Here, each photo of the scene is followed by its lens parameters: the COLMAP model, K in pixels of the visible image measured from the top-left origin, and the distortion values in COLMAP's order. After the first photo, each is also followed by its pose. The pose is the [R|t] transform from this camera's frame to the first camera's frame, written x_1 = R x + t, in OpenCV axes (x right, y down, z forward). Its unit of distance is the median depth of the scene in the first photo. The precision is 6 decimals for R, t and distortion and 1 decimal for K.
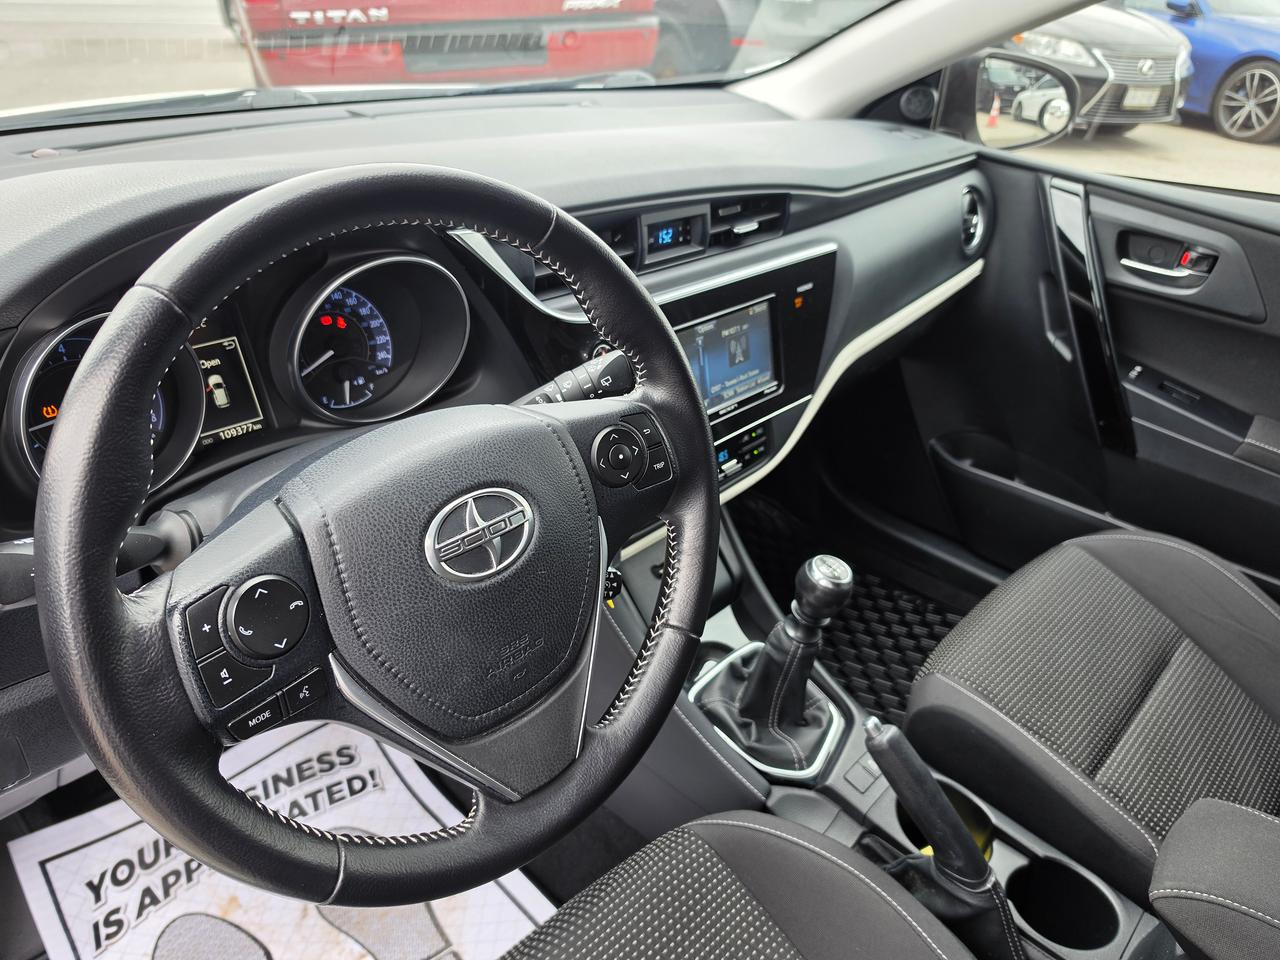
lens RADIAL K [[903.7, 0, 640.0], [0, 903.7, 480.0], [0, 0, 1]] dist [-0.000410, -0.023582]
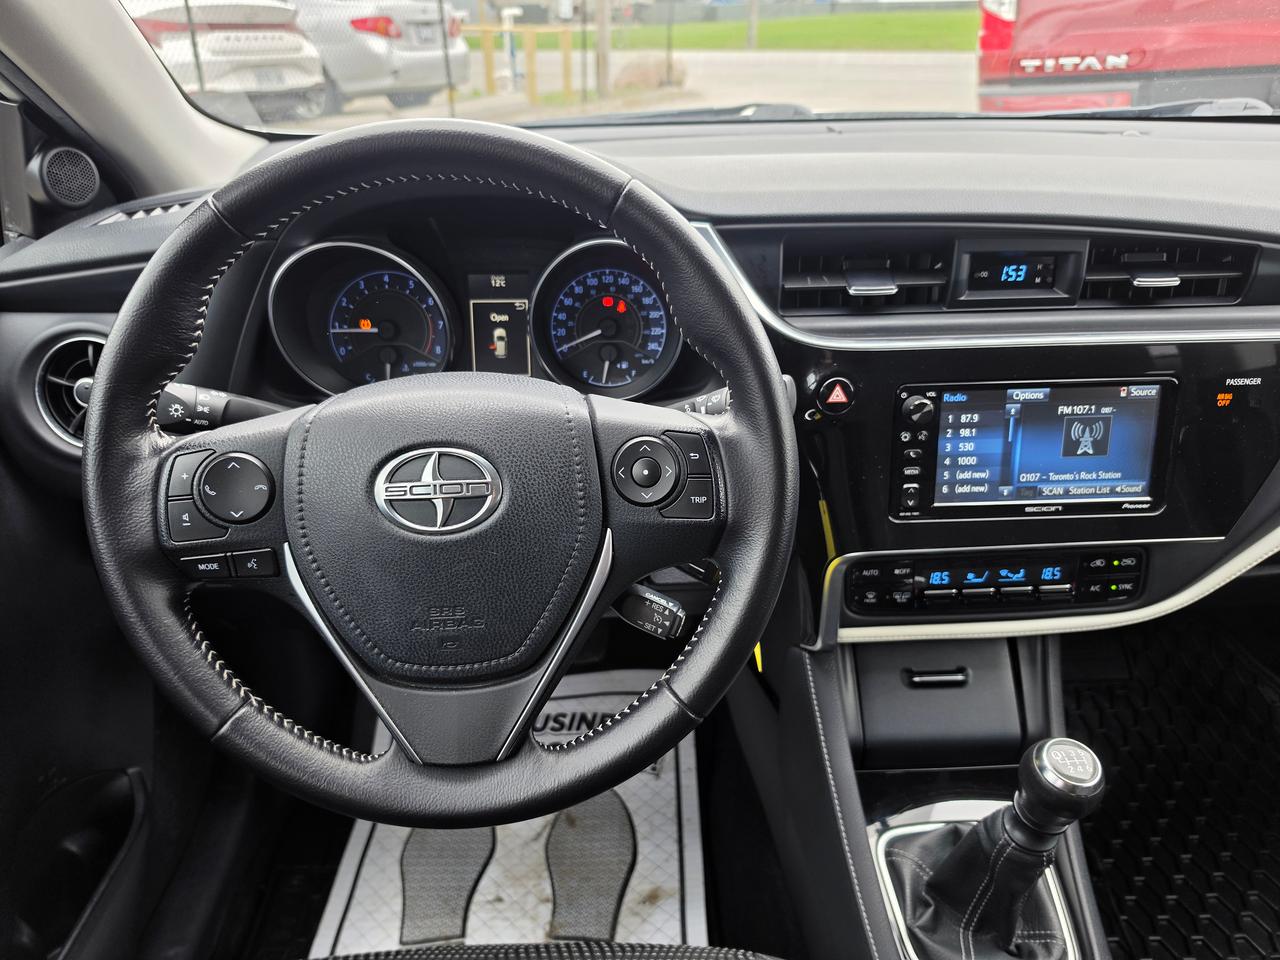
lens RADIAL K [[885.5, 0, 643.2], [0, 885.5, 495.3], [0, 0, 1]] dist [0.068589, -0.128607]
pose [[0.704714, 0.281636, -0.651198, 0.348460], [-0.306933, 0.948524, 0.078069, -0.045156], [0.639664, 0.144858, 0.754881, 0.221023]]
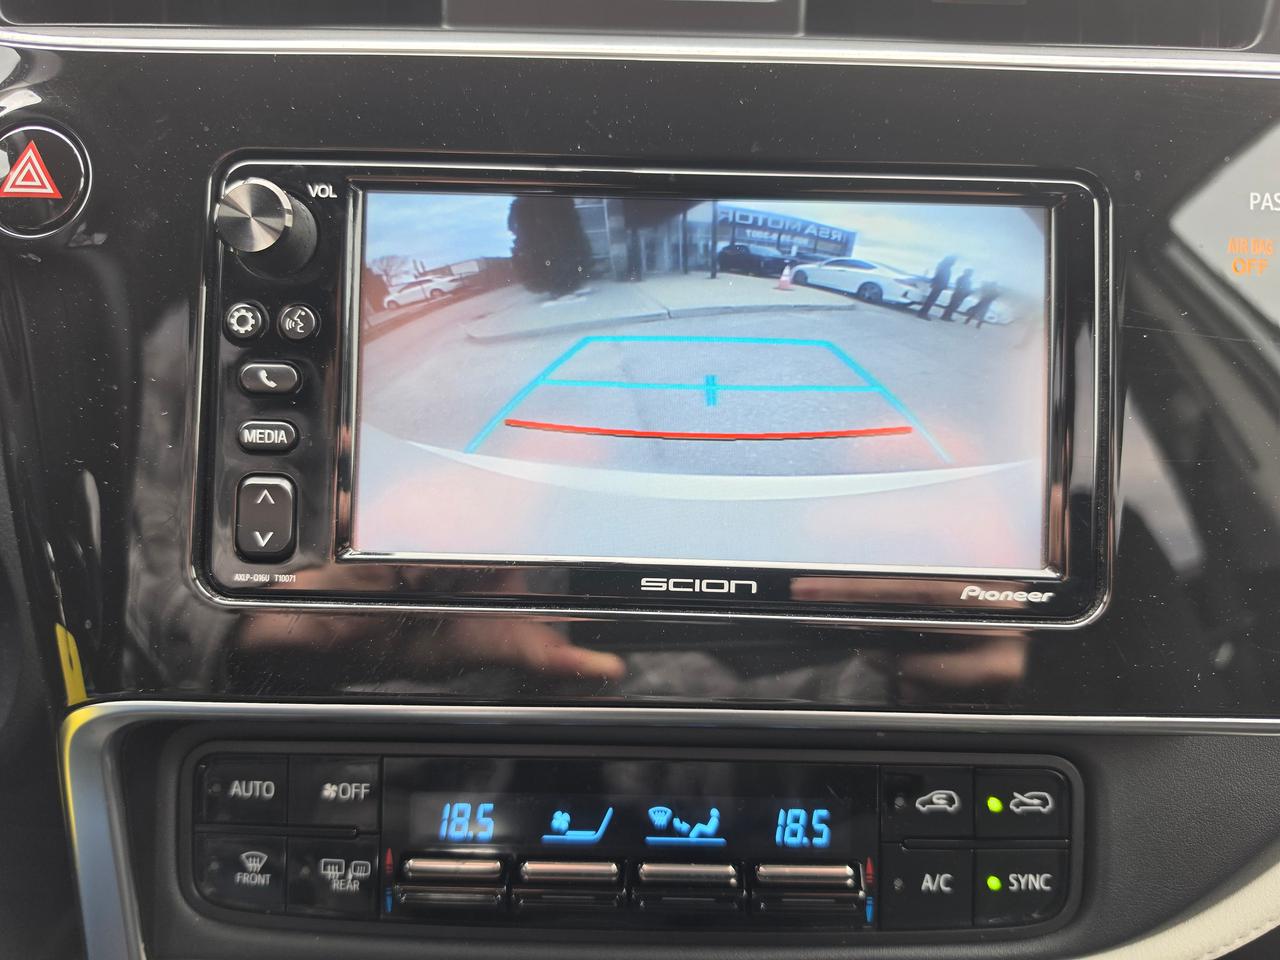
lens RADIAL K [[903.7, 0, 640.0], [0, 903.7, 480.0], [0, 0, 1]] dist [-0.000410, -0.023582]
pose [[0.672164, 0.107520, -0.732554, 0.256047], [-0.359249, 0.912492, -0.195702, -0.053009], [0.647408, 0.394713, 0.651970, 0.836505]]
